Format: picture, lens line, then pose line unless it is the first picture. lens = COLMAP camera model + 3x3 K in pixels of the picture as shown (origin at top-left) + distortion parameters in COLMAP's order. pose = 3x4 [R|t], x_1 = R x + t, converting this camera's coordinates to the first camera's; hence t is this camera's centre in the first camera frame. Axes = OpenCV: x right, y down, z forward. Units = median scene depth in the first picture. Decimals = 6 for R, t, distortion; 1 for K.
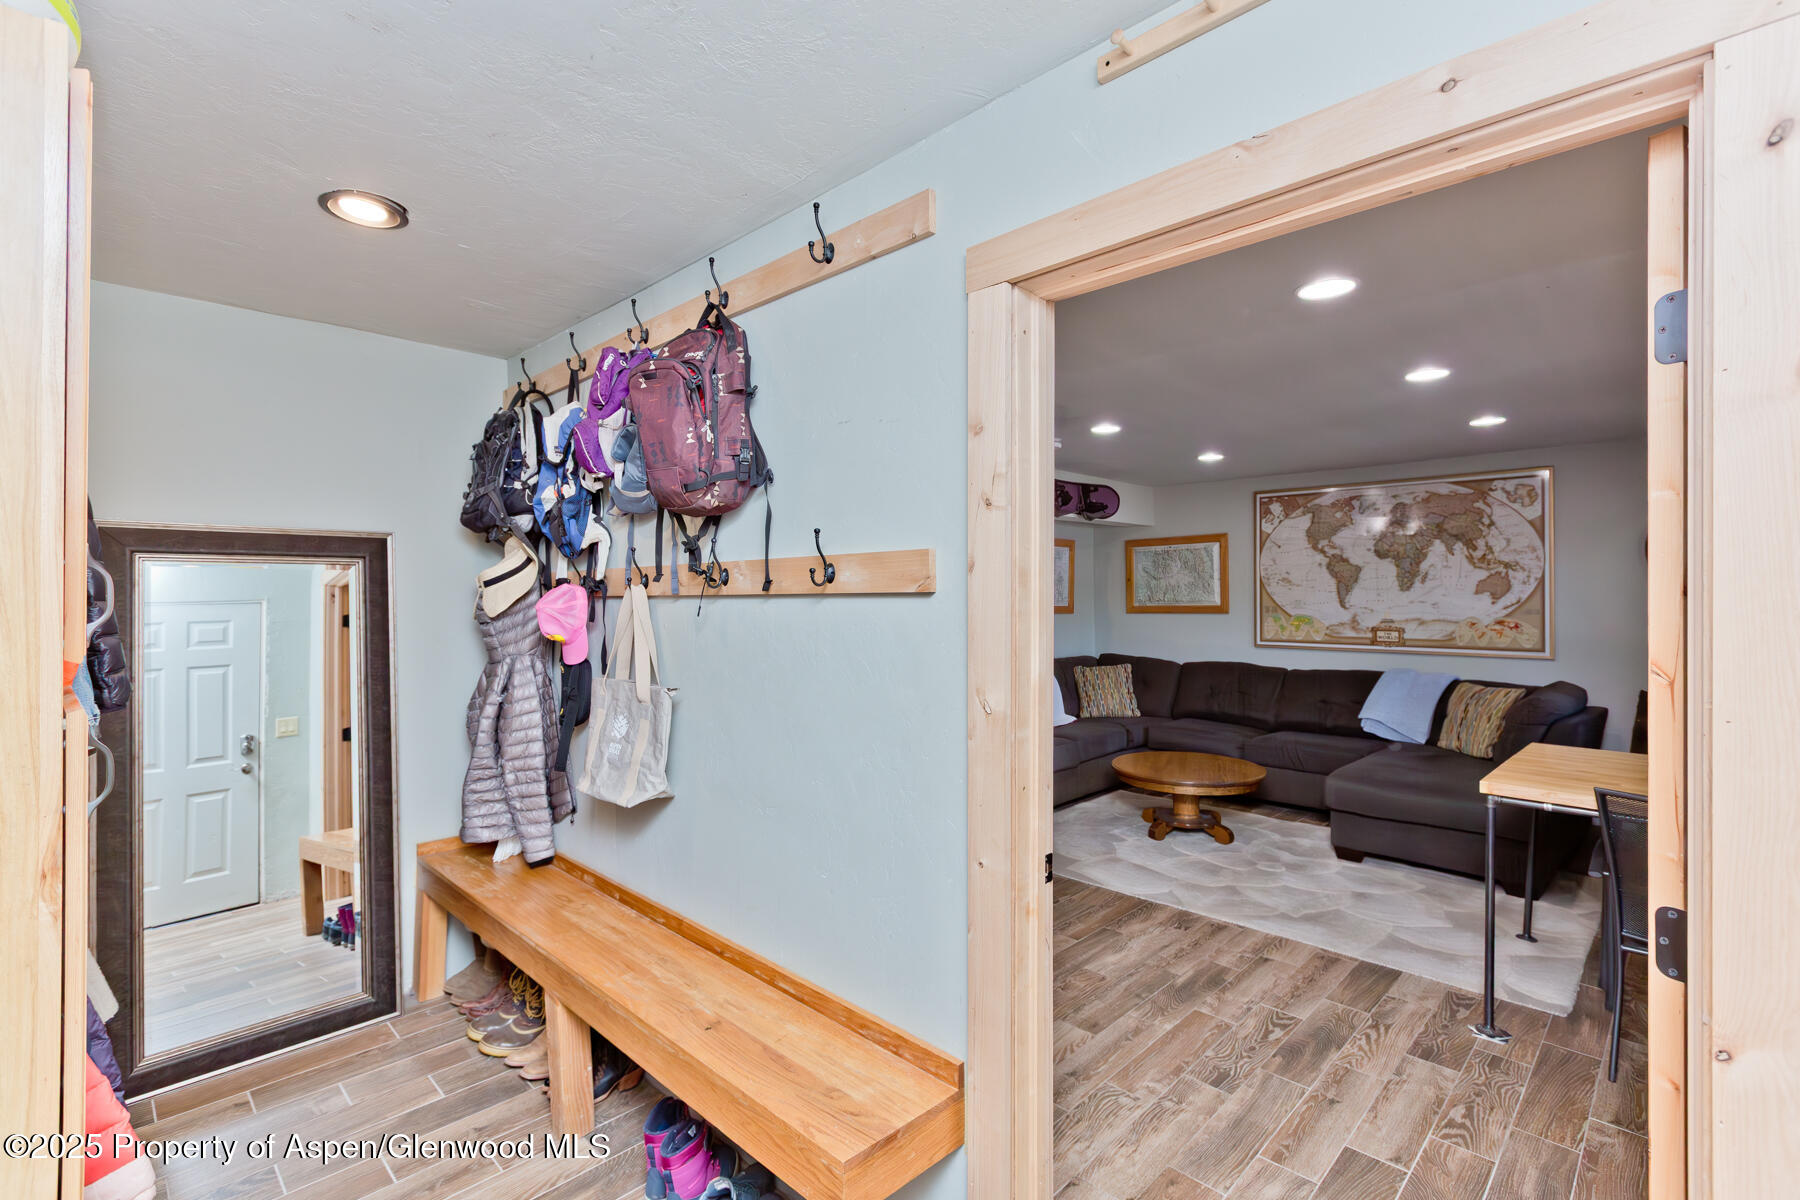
lens RADIAL K [[822.6, 0, 891.5], [0, 822.6, 601.2], [0, 0, 1]] dist [0.004293, 0.000099]
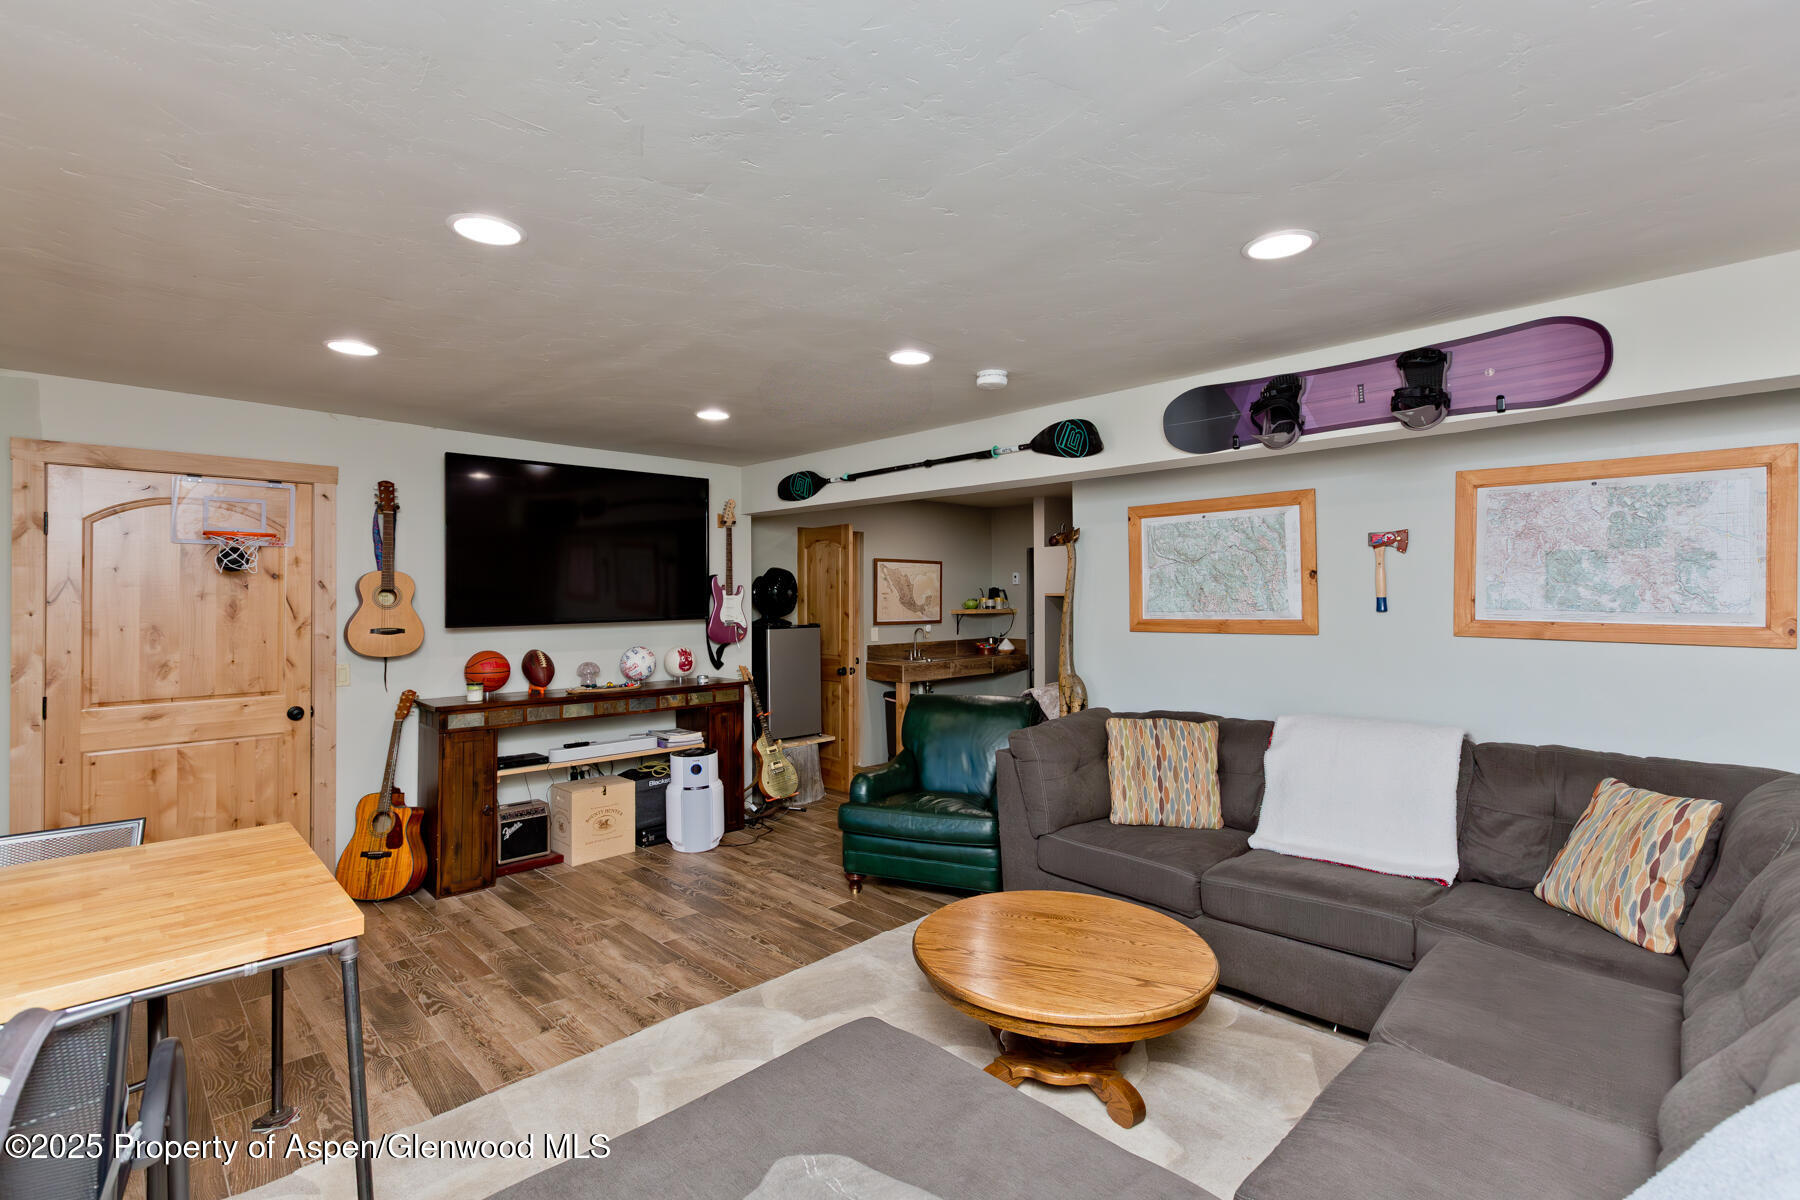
lens RADIAL K [[822.6, 0, 894.1], [0, 822.6, 583.9], [0, 0, 1]] dist [0.004293, 0.000099]
pose [[-0.016322, -0.015671, -0.999744, 0.793722], [-0.001934, 0.999876, -0.015641, -0.009464], [0.999865, 0.001678, -0.016351, 0.831174]]
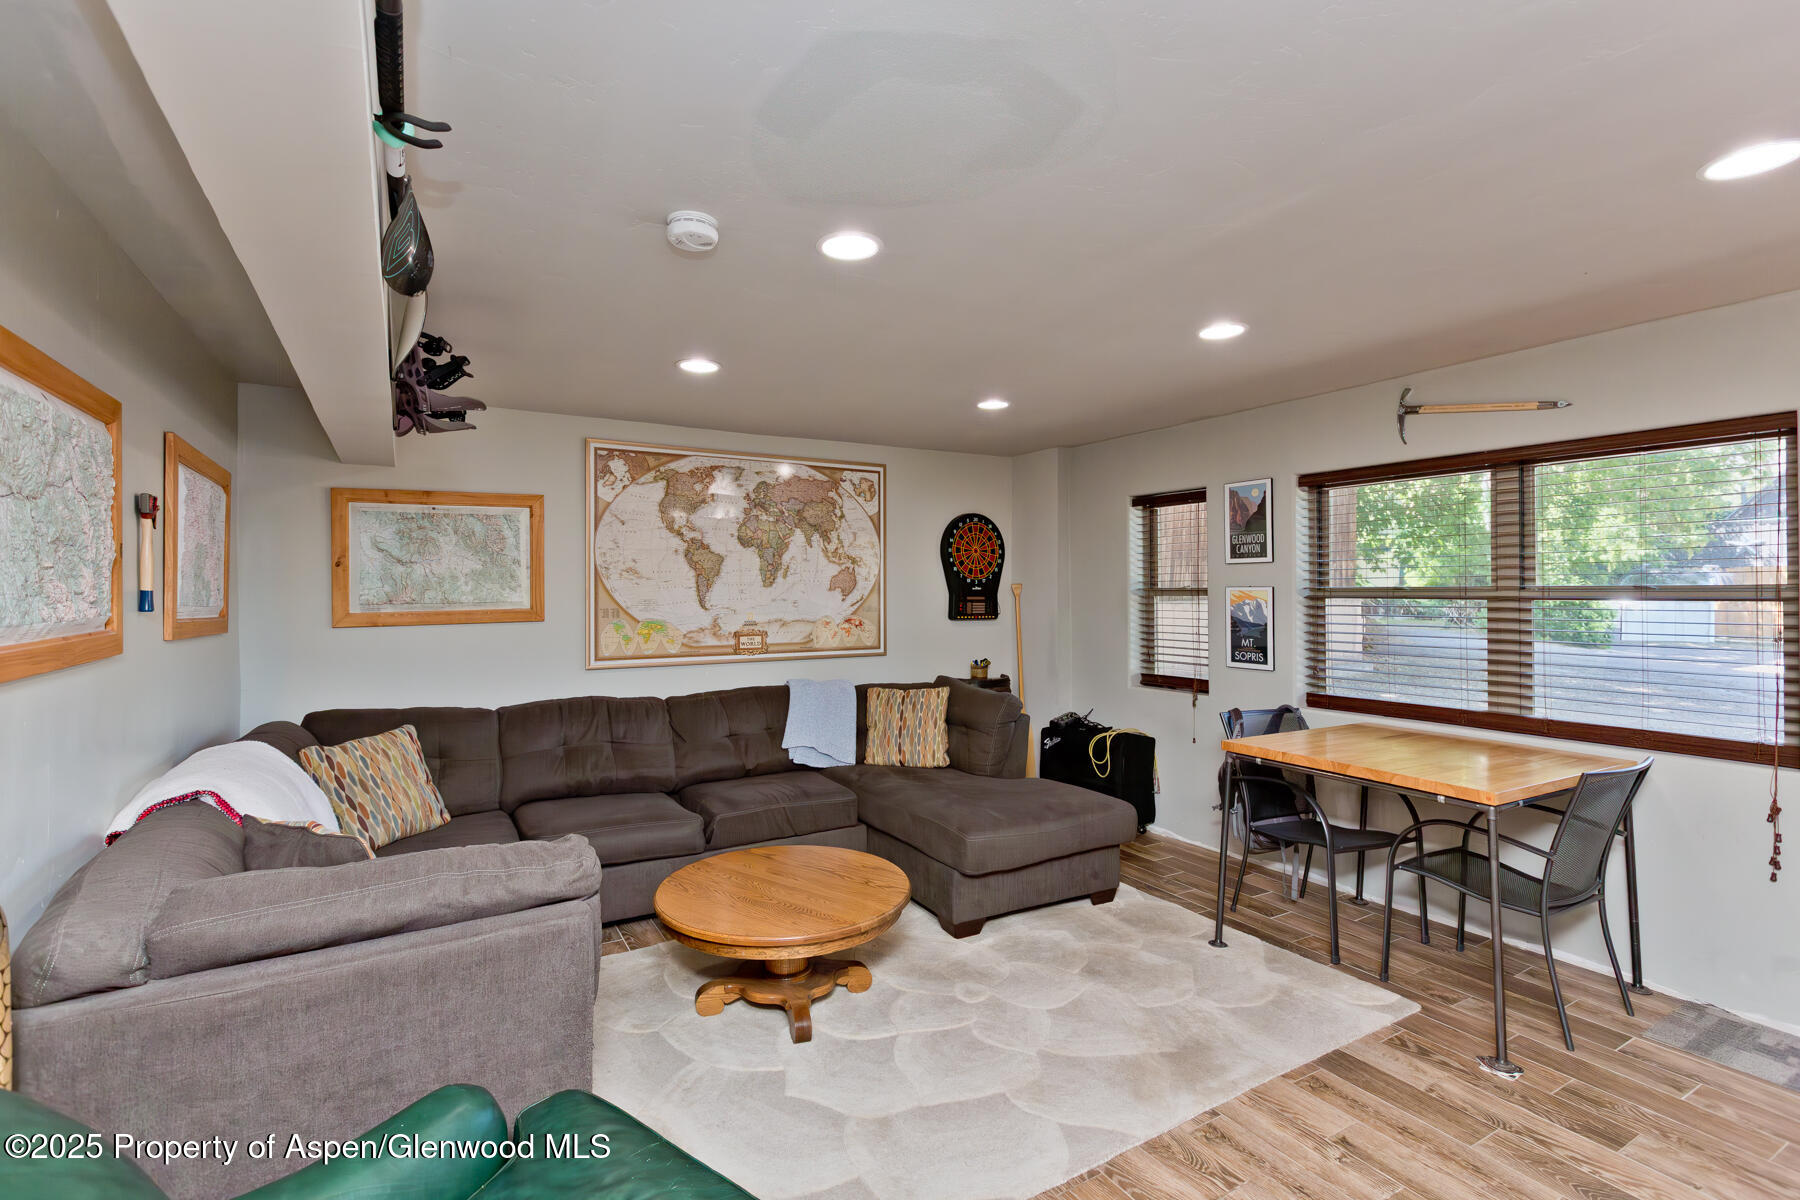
lens RADIAL K [[822.6, 0, 894.2], [0, 822.6, 589.6], [0, 0, 1]] dist [0.004293, 0.000099]
pose [[0.257838, 0.002959, 0.966184, -0.167948], [0.009554, 0.999939, -0.005611, -0.004105], [-0.966141, 0.010677, 0.257794, 0.708595]]
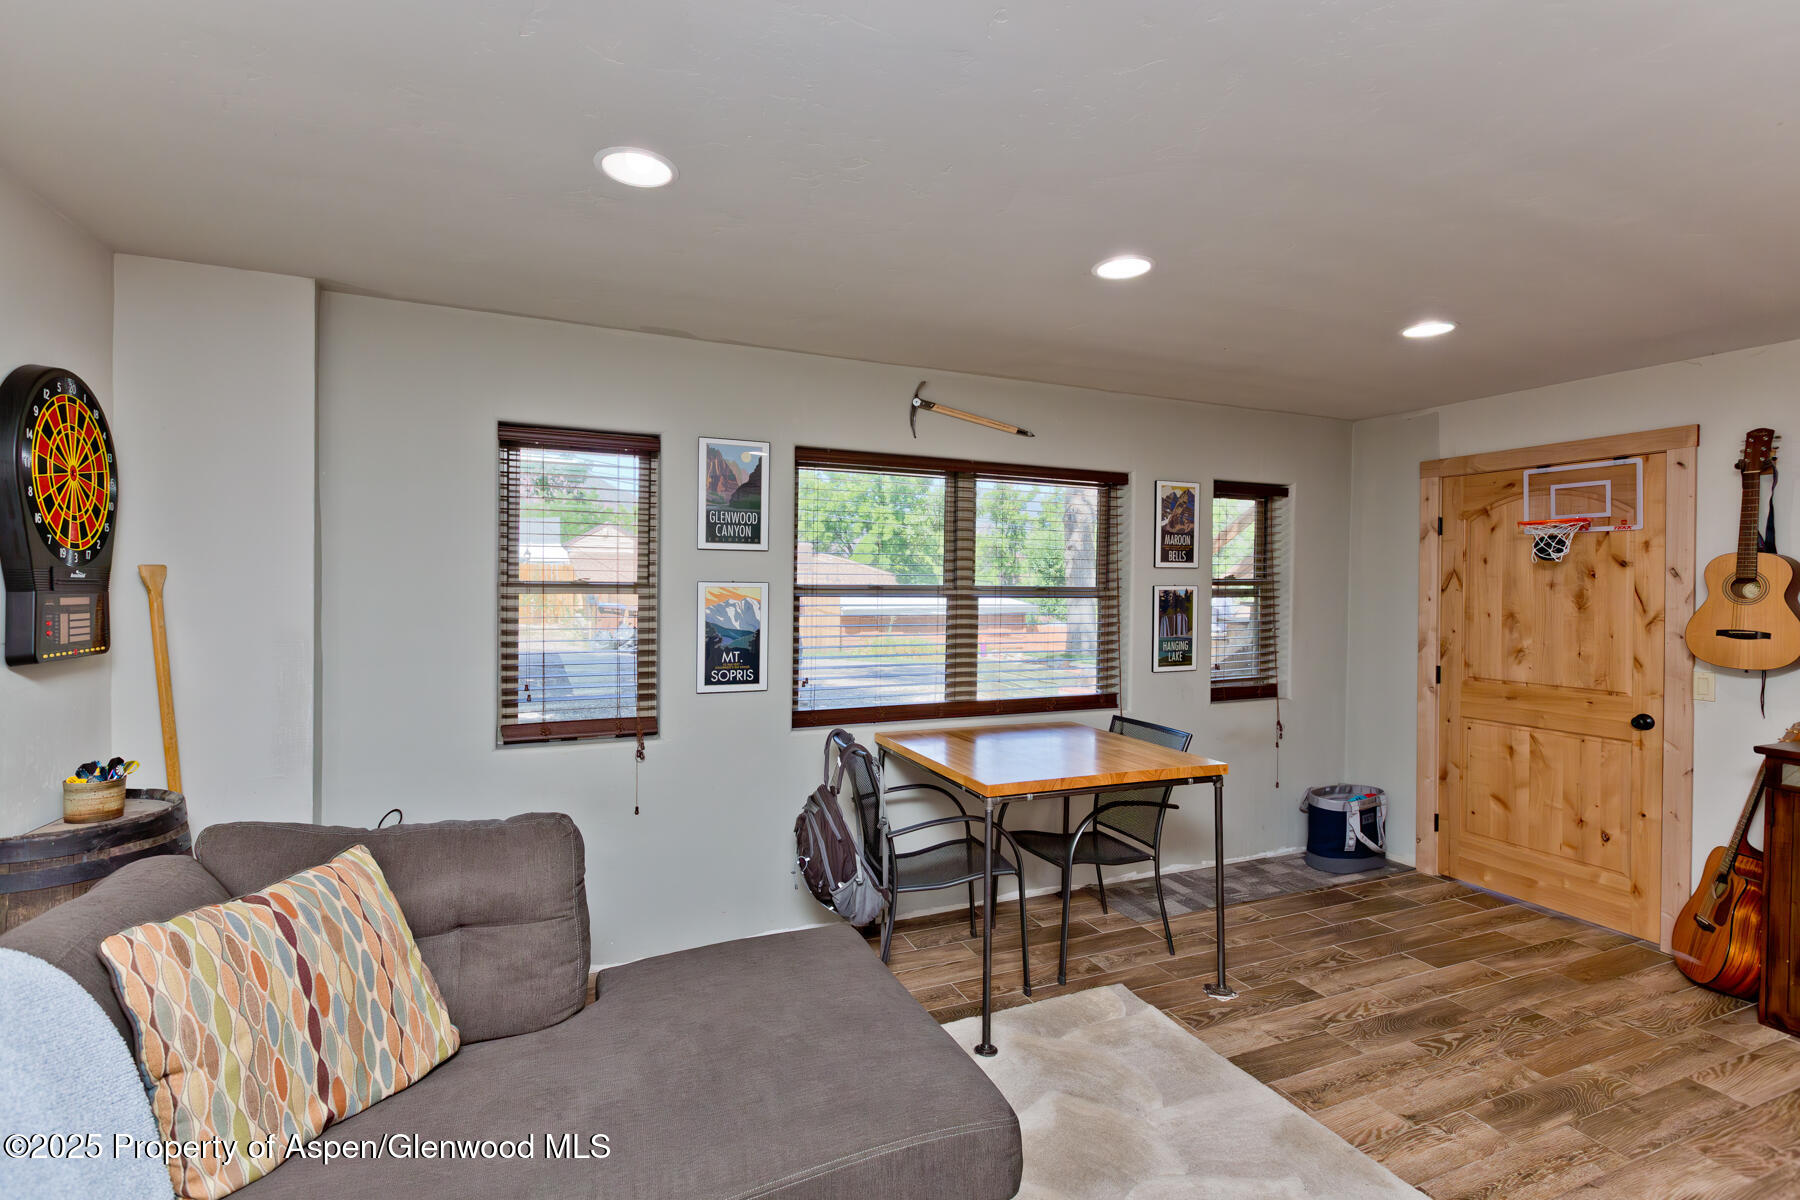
lens RADIAL K [[822.6, 0, 888.5], [0, 822.6, 589.9], [0, 0, 1]] dist [0.004293, 0.000099]
pose [[-0.926113, -0.010421, 0.377101, 0.365248], [-0.006167, 0.999903, 0.012488, -0.010499], [-0.377195, 0.009240, -0.926088, 1.092421]]
